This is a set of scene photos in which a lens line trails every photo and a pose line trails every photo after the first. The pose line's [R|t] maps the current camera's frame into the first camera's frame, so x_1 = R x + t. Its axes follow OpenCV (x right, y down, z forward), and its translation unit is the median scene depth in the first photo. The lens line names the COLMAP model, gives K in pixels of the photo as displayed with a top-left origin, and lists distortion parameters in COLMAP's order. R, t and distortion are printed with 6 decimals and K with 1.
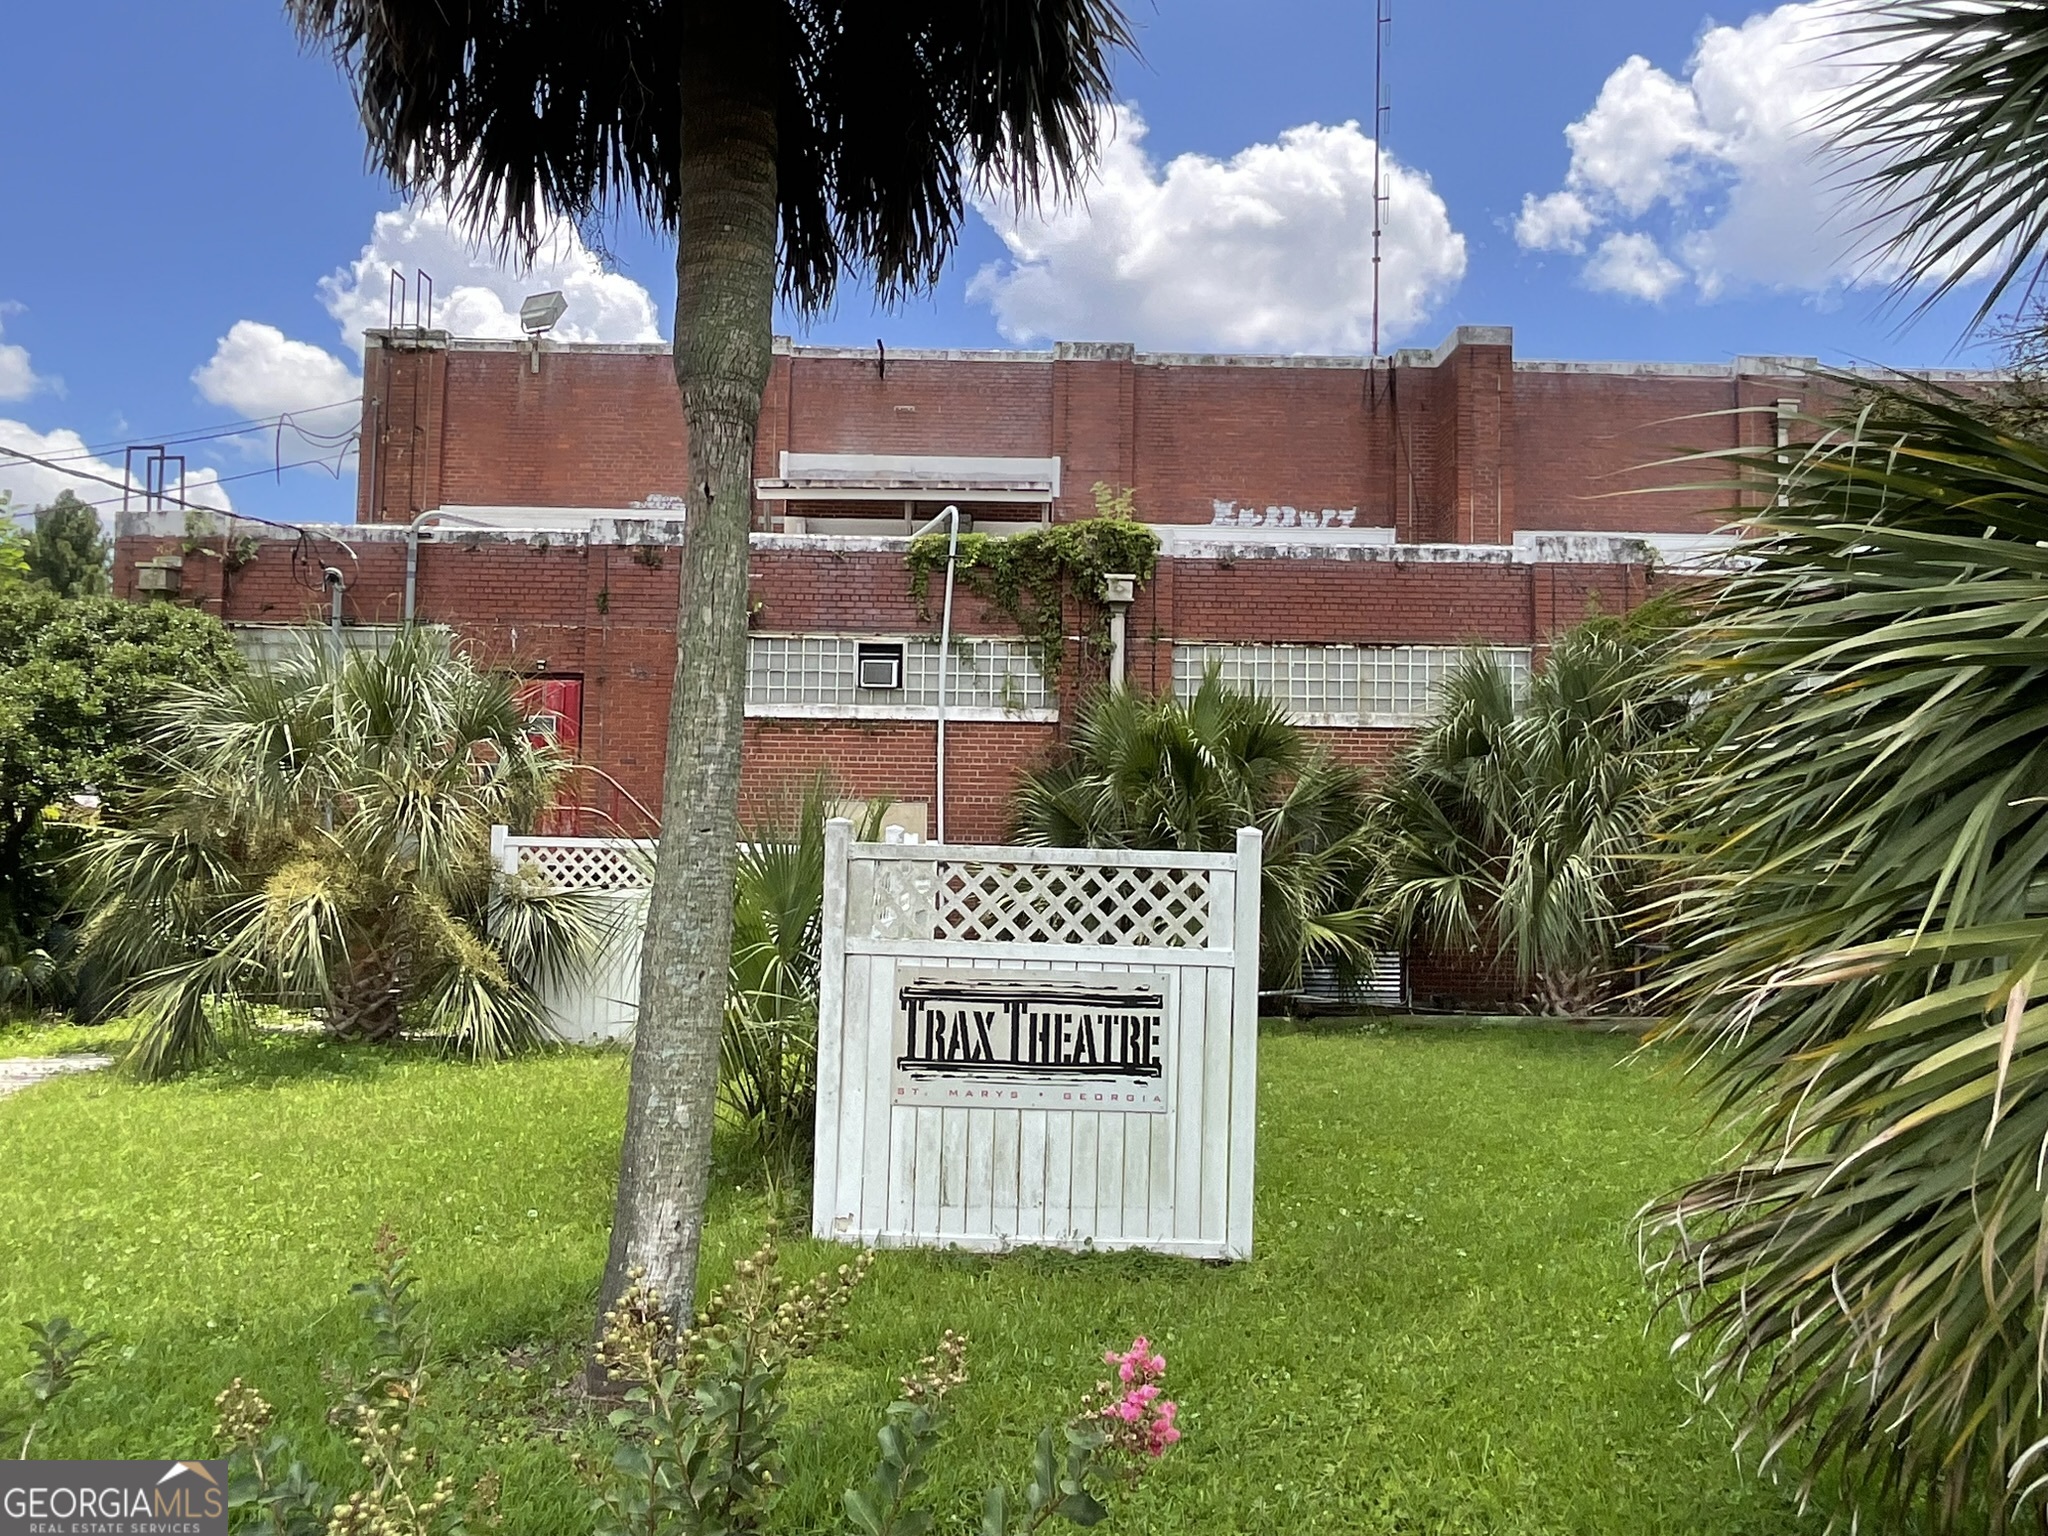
lens RADIAL K [[1310.0, 0, 1026.9], [0, 1310.0, 770.6], [0, 0, 1]] dist [-0.030309, -0.001537]
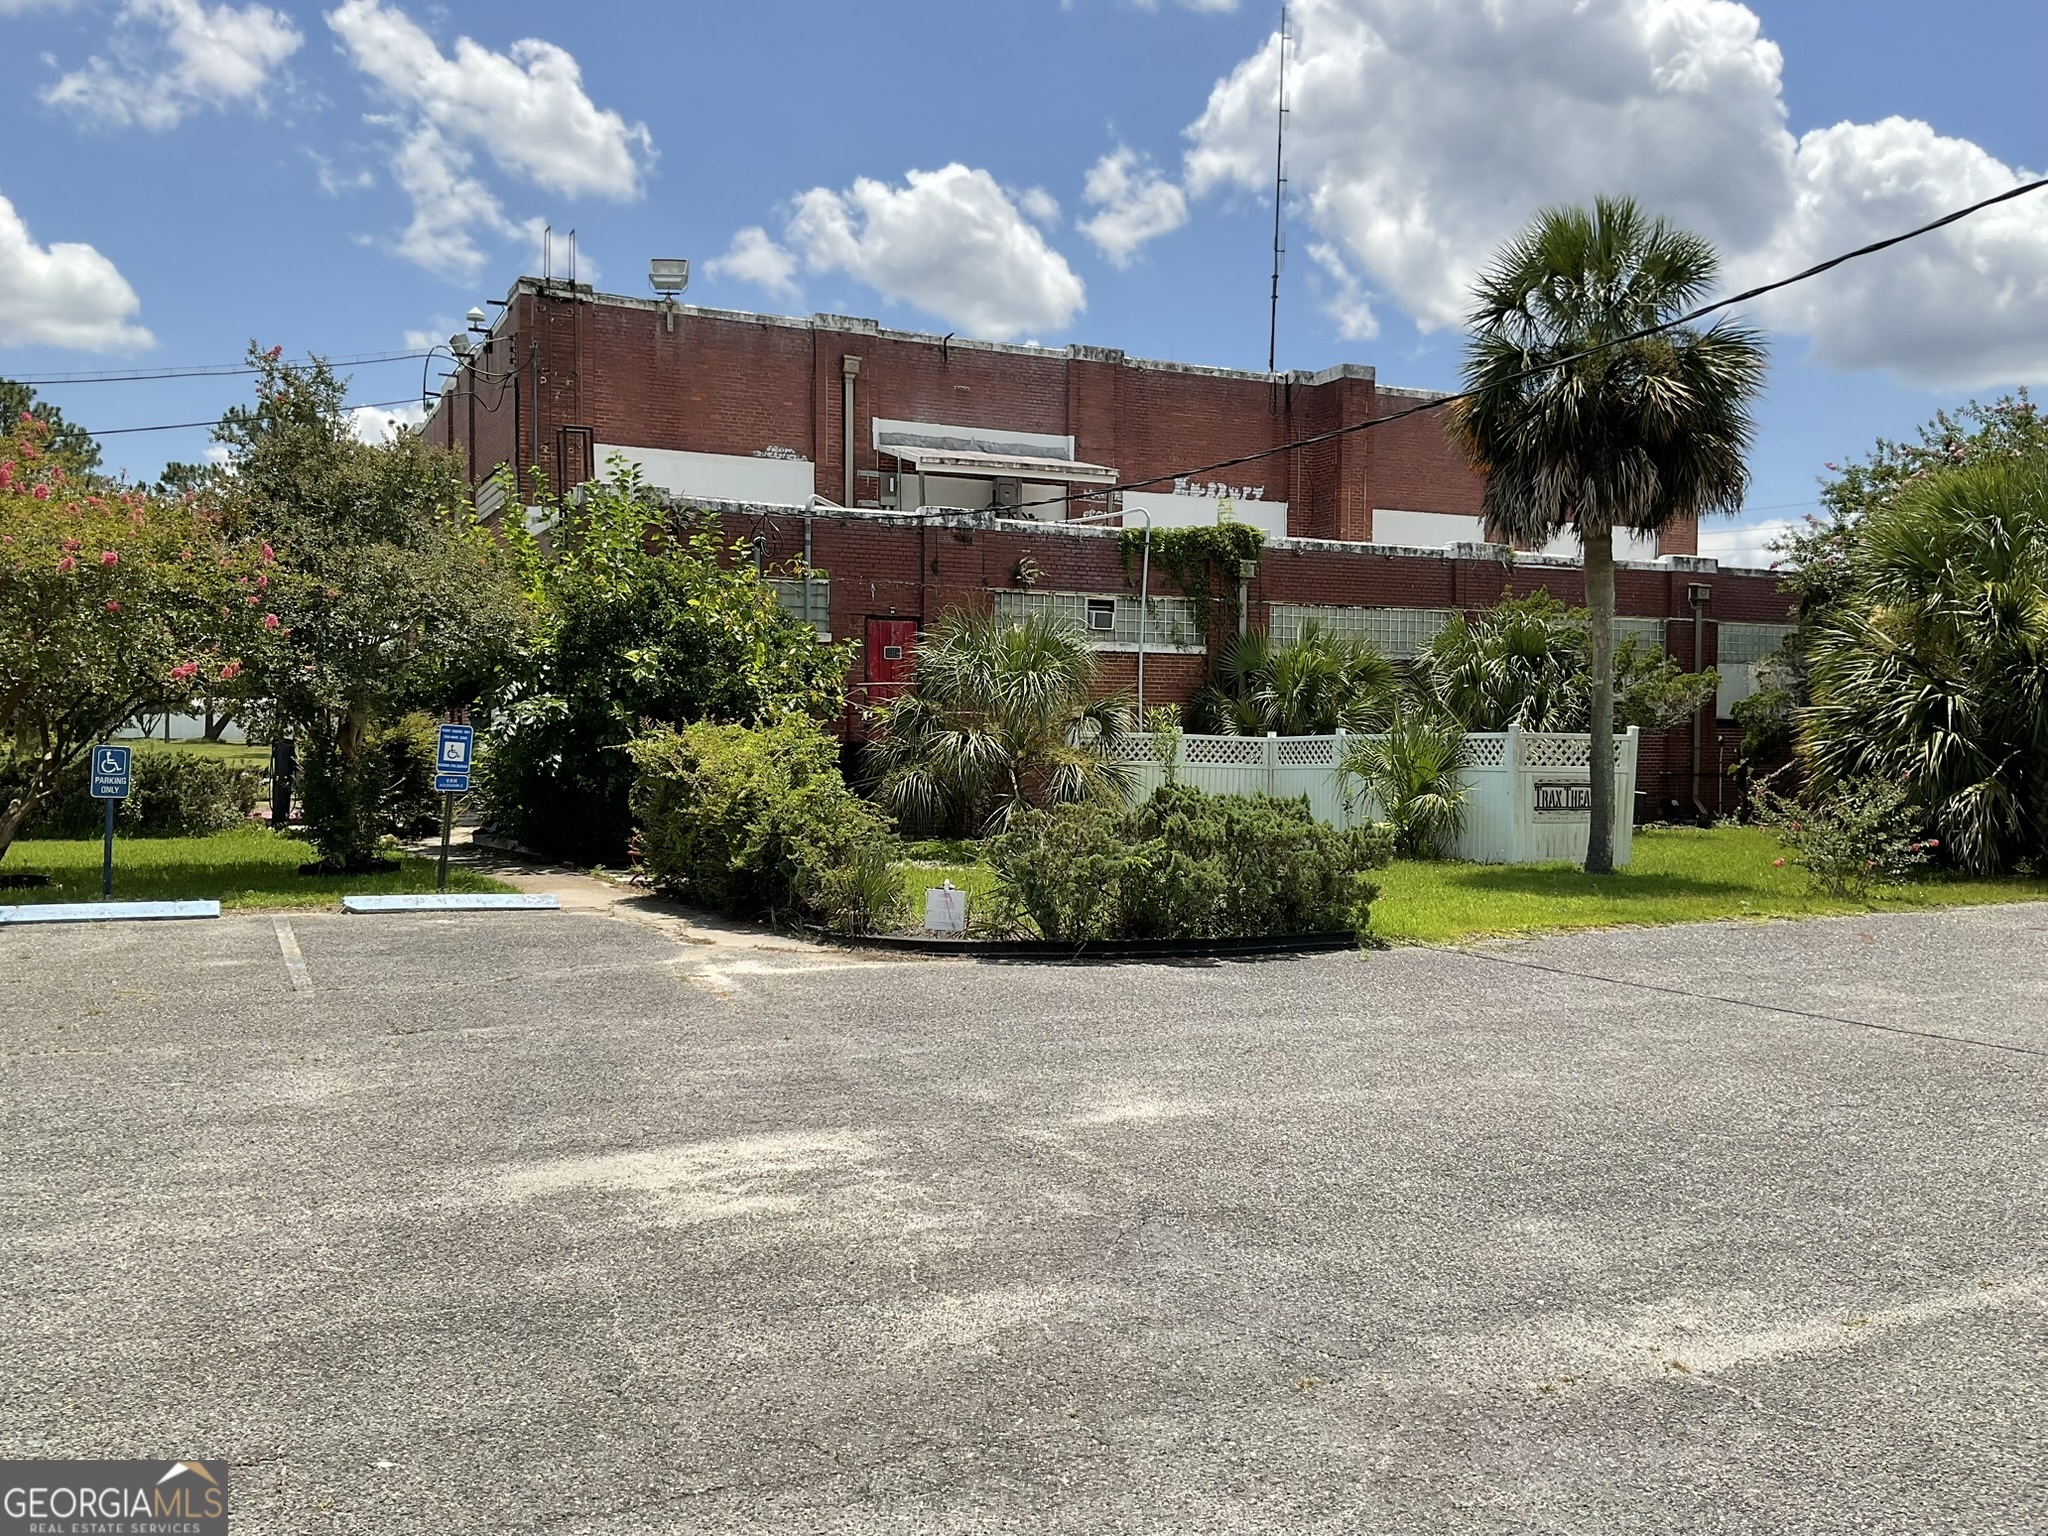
lens RADIAL K [[1718.4, 0, 1021.7], [0, 1718.4, 767.5], [0, 0, 1]] dist [0.036896, 0.002568]
pose [[0.898965, -0.021861, 0.437474, -1.047108], [-0.011569, 0.997220, 0.073606, -0.050229], [-0.437867, -0.071231, 0.896213, -0.716253]]
